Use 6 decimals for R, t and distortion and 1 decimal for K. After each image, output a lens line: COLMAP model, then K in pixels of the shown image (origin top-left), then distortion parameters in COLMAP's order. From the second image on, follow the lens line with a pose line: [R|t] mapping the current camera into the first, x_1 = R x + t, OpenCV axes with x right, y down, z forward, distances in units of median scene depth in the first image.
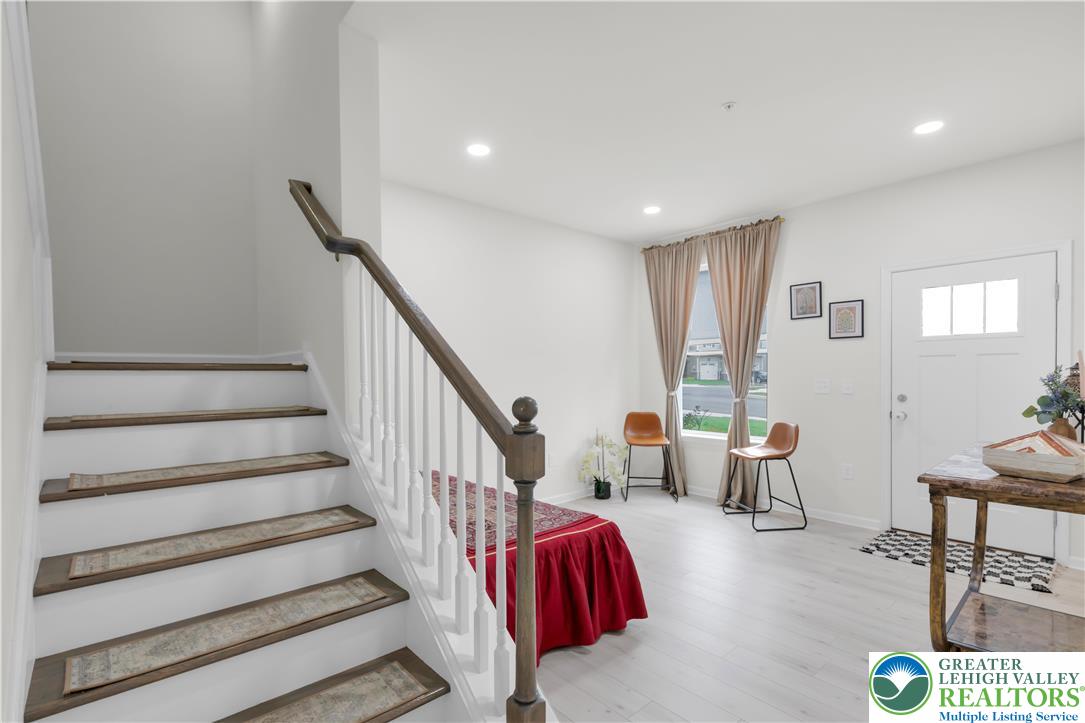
lens RADIAL K [[501.1, 0, 548.2], [0, 501.1, 384.9], [0, 0, 1]] dist [-0.000842, -0.001389]
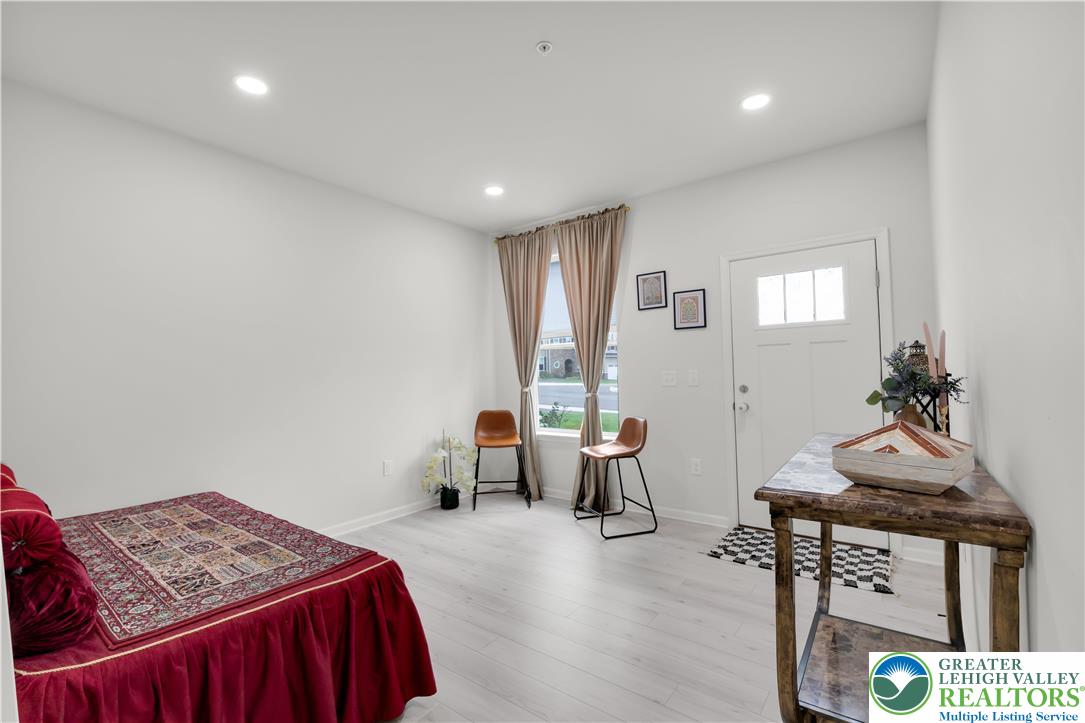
lens RADIAL K [[471.0, 0, 536.5], [0, 471.0, 362.3], [0, 0, 1]] dist [-0.000323, -0.000339]
pose [[0.981779, -0.007423, 0.189881, 0.135583], [0.016823, 0.998708, -0.047945, 0.011734], [-0.189280, 0.050265, 0.980636, 0.172911]]
